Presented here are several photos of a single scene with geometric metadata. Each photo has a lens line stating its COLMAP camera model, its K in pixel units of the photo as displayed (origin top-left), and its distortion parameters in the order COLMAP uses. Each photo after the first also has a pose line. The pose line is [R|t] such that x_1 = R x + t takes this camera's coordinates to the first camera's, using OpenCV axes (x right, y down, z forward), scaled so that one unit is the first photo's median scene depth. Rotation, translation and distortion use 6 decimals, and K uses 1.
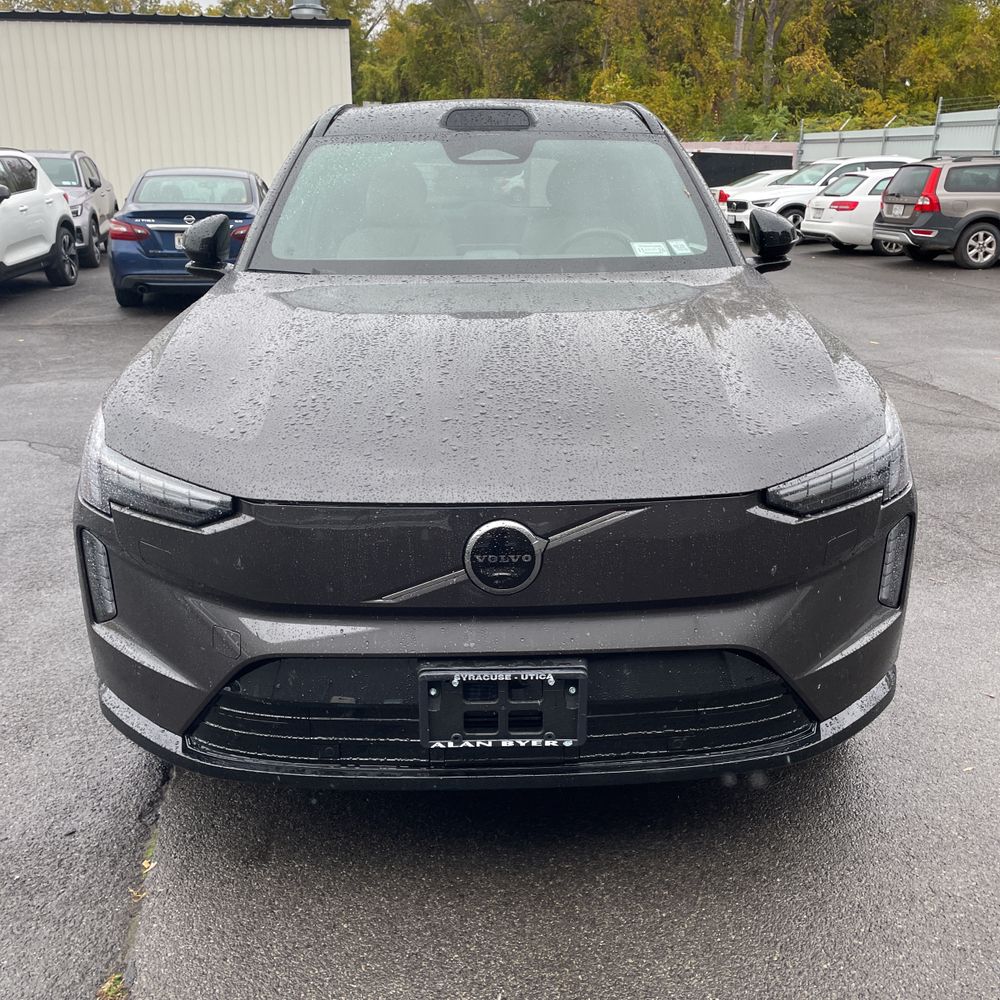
lens RADIAL K [[1004.7, 0, 510.5], [0, 1004.7, 508.6], [0, 0, 1]] dist [0.099184, -0.134324]
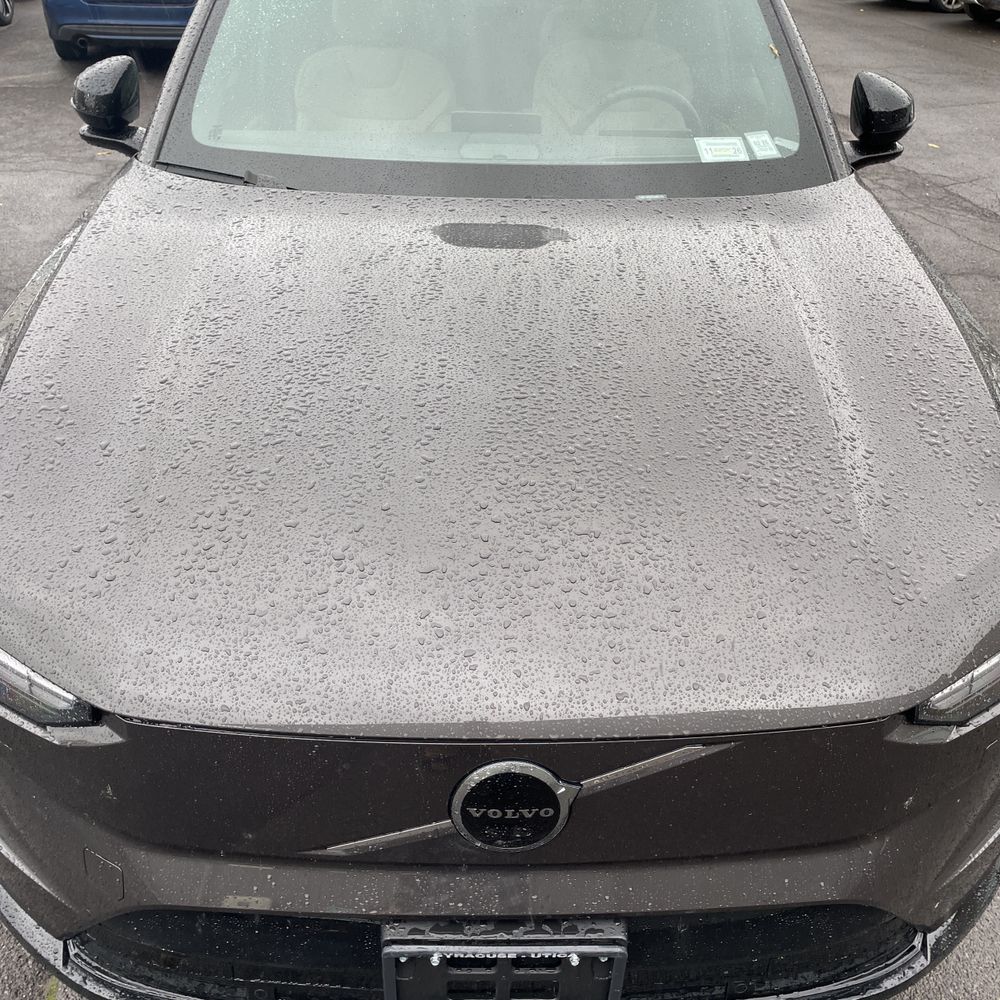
lens RADIAL K [[995.7, 0, 519.7], [0, 995.7, 499.2], [0, 0, 1]] dist [0.084983, -0.109083]
pose [[0.999392, 0.028525, 0.020060, -0.012634], [-0.032536, 0.969726, 0.242017, -0.190787], [-0.012549, -0.242522, 0.970065, 0.259161]]
